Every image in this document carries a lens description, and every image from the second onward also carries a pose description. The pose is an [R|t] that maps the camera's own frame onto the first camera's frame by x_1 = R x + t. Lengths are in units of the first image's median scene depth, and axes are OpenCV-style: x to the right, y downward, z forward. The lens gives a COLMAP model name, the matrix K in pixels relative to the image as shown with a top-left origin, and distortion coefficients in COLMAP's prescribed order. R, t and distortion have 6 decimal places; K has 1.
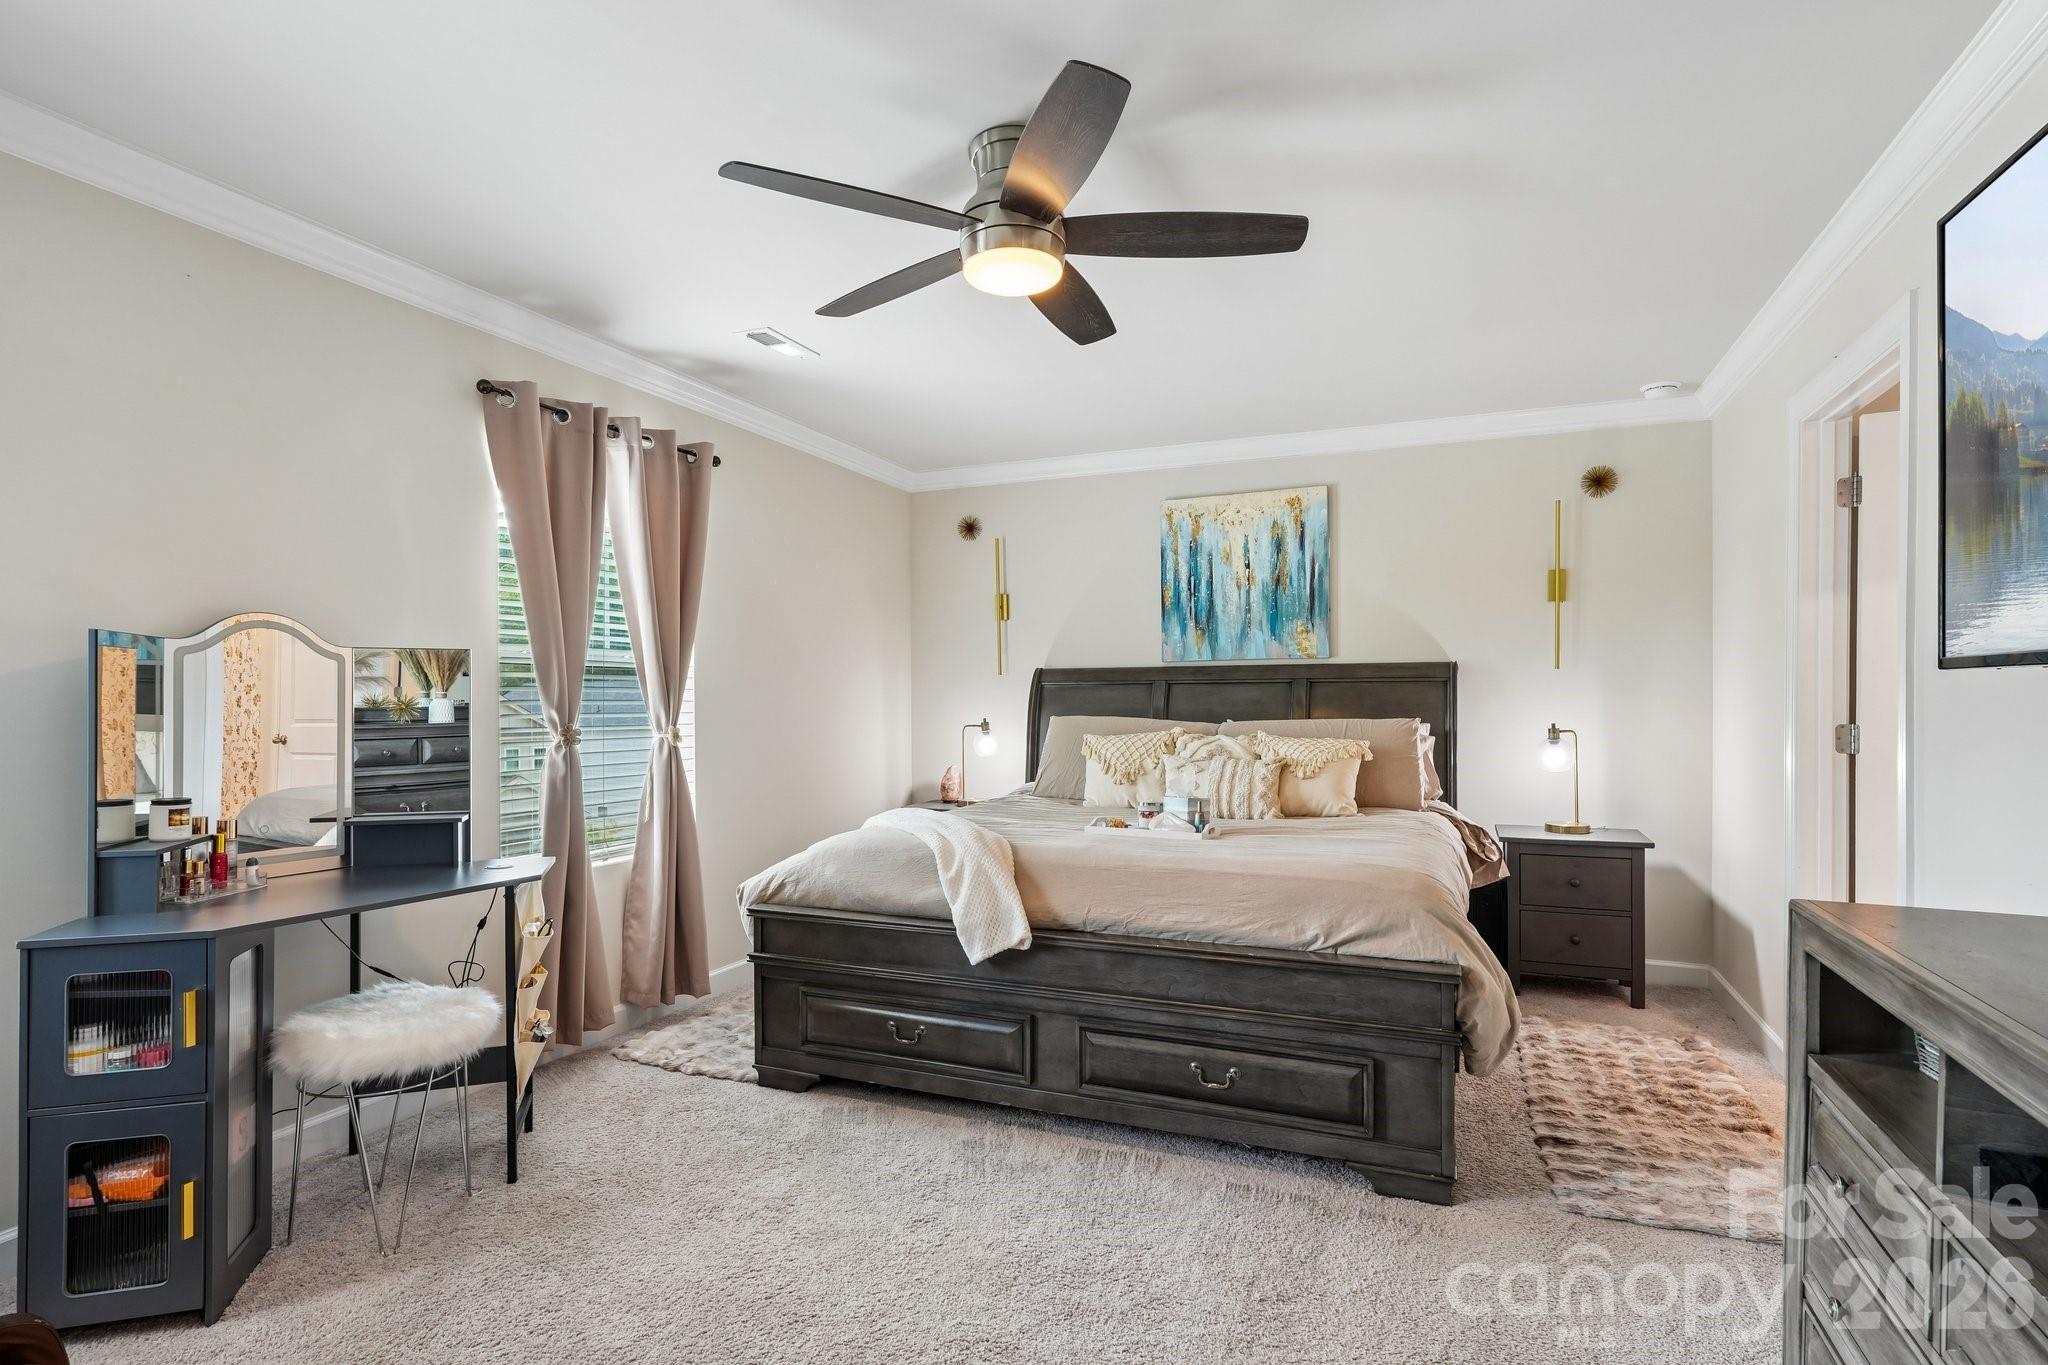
lens RADIAL K [[1013.8, 0, 1020.4], [0, 1013.8, 712.9], [0, 0, 1]] dist [-0.014462, -0.000179]
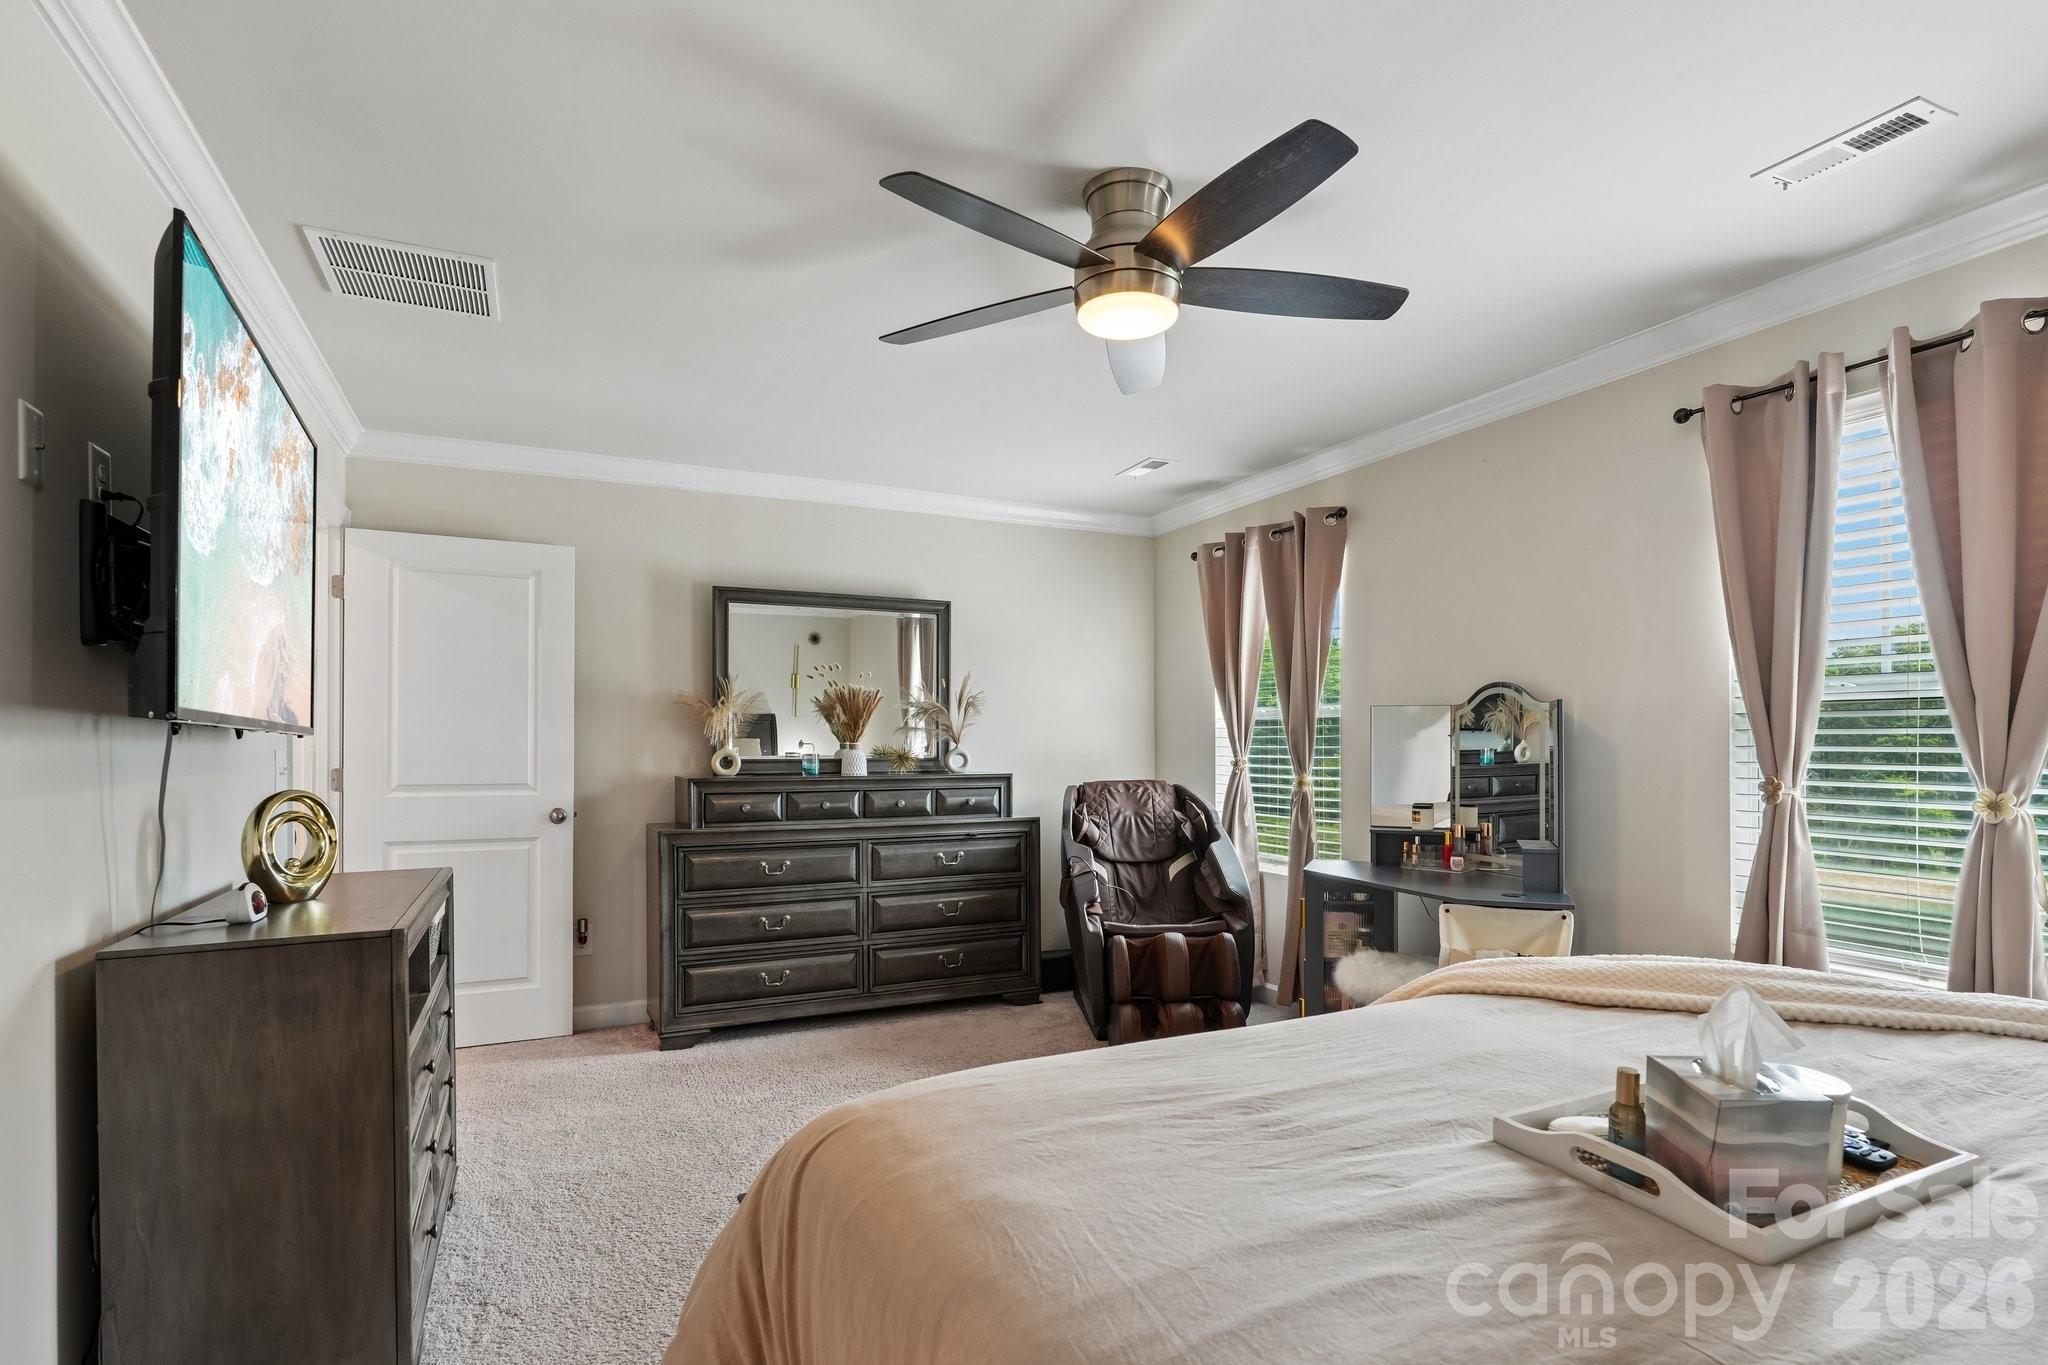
lens RADIAL K [[1013.8, 0, 1020.4], [0, 1013.8, 712.9], [0, 0, 1]] dist [-0.014462, -0.000179]
pose [[-0.673307, -0.027382, -0.738855, 0.878988], [-0.019907, 0.999623, -0.018906, -0.019729], [0.739095, 0.001979, -0.673599, 1.782284]]
